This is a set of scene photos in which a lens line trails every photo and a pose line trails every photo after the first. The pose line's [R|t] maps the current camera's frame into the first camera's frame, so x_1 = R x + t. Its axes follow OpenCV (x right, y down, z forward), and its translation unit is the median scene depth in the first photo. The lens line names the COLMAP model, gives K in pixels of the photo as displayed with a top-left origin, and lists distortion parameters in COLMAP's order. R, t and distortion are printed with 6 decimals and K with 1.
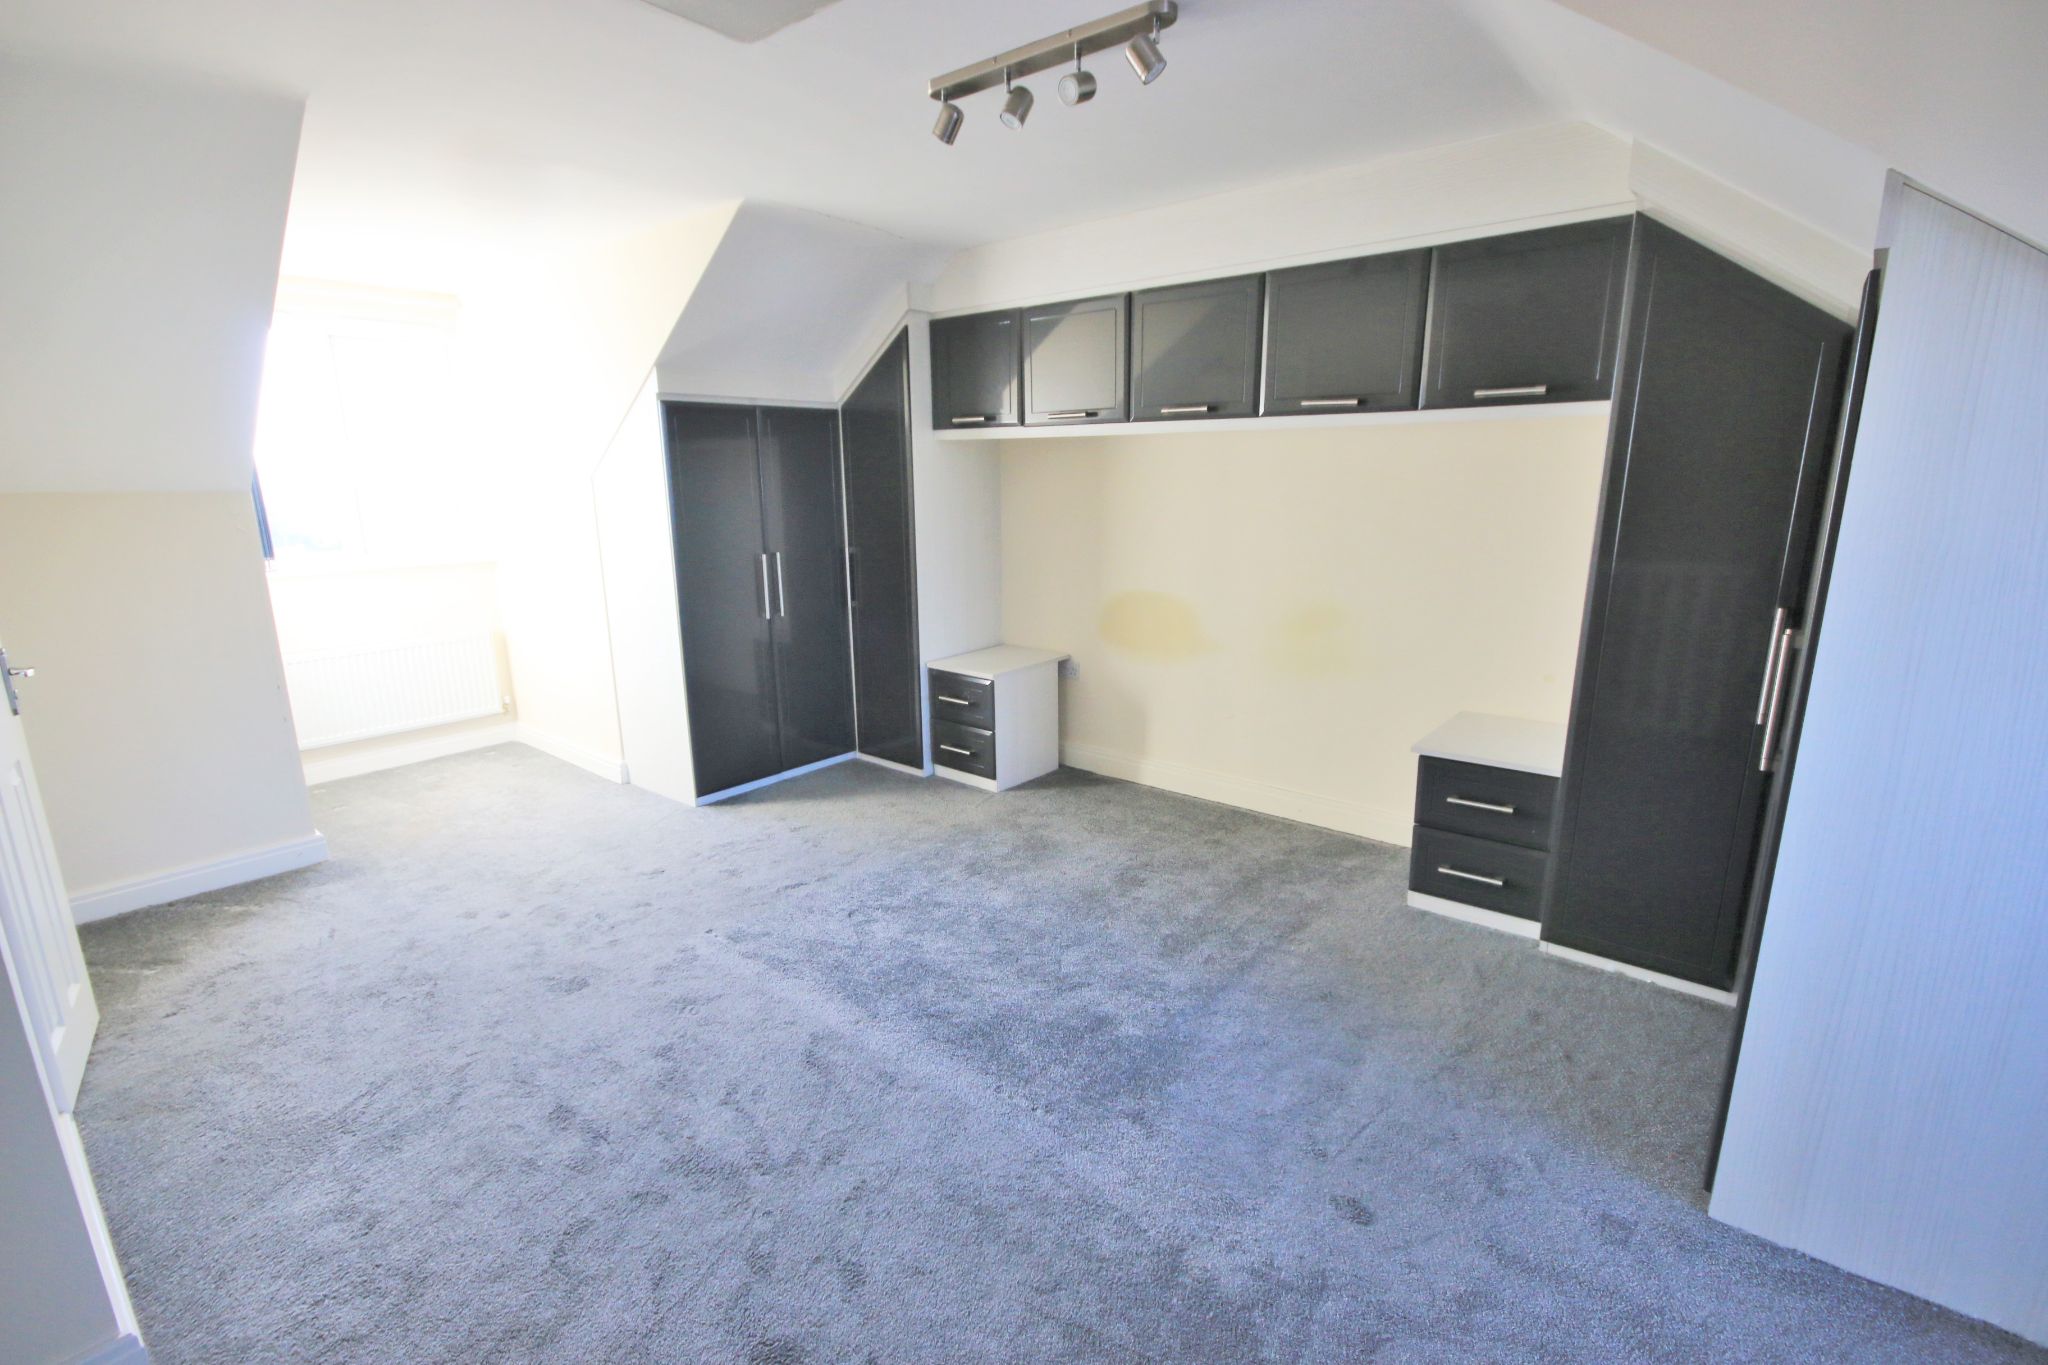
lens RADIAL K [[934.0, 0, 1035.8], [0, 934.0, 687.2], [0, 0, 1]] dist [-0.002315, -0.001732]
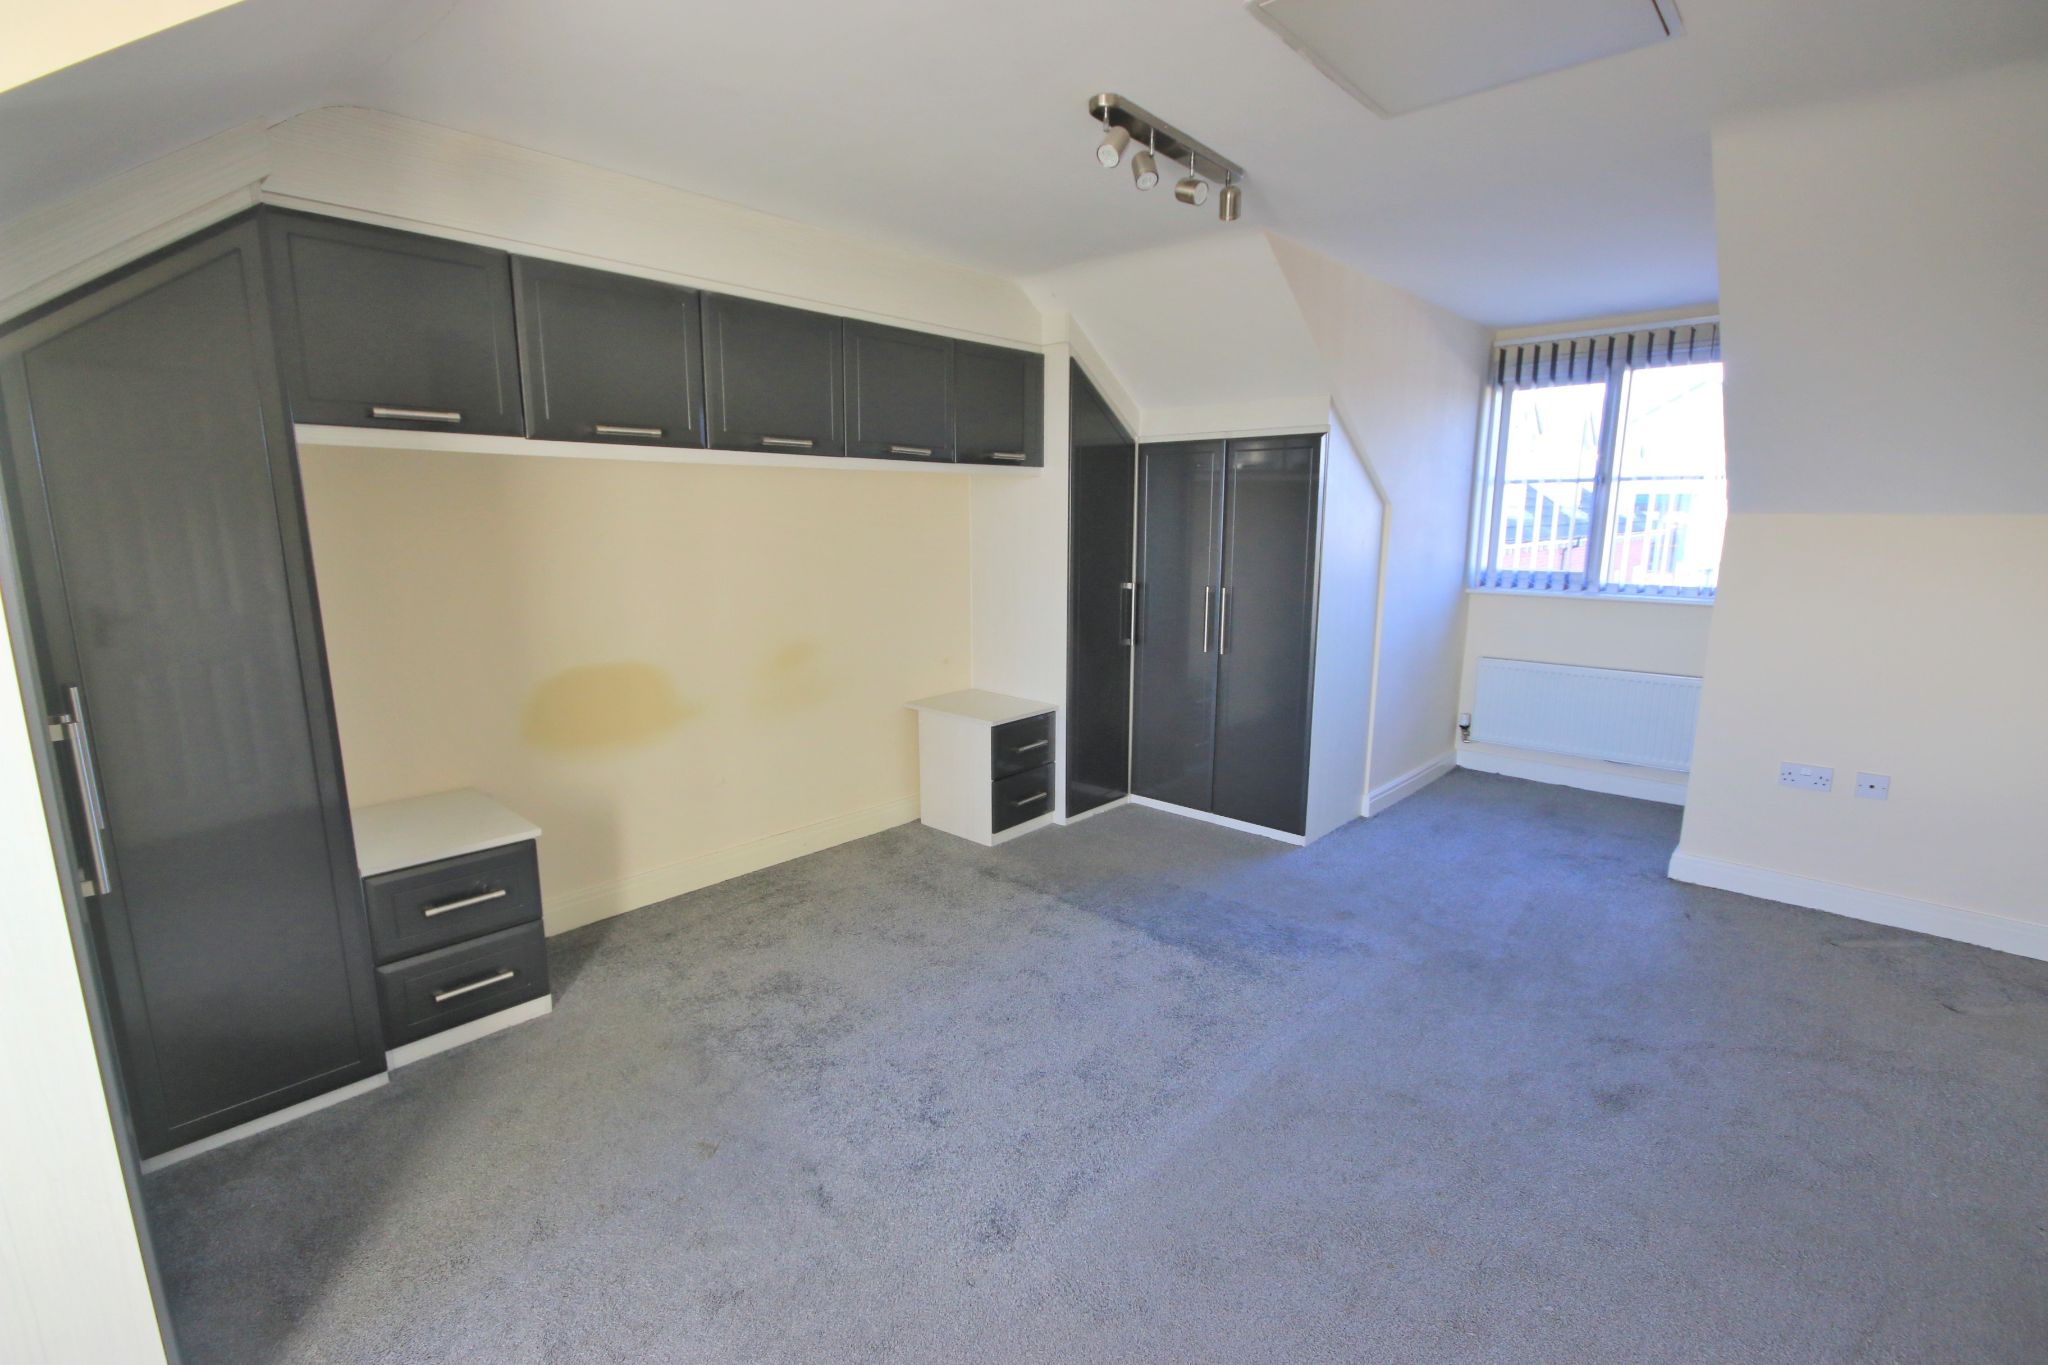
lens RADIAL K [[934.0, 0, 1036.0], [0, 934.0, 686.0], [0, 0, 1]] dist [-0.002315, -0.001732]
pose [[0.035502, -0.182782, 0.982512, -0.764678], [0.207441, 0.963067, 0.171669, -0.173287], [-0.977603, 0.197719, 0.072107, 0.745373]]
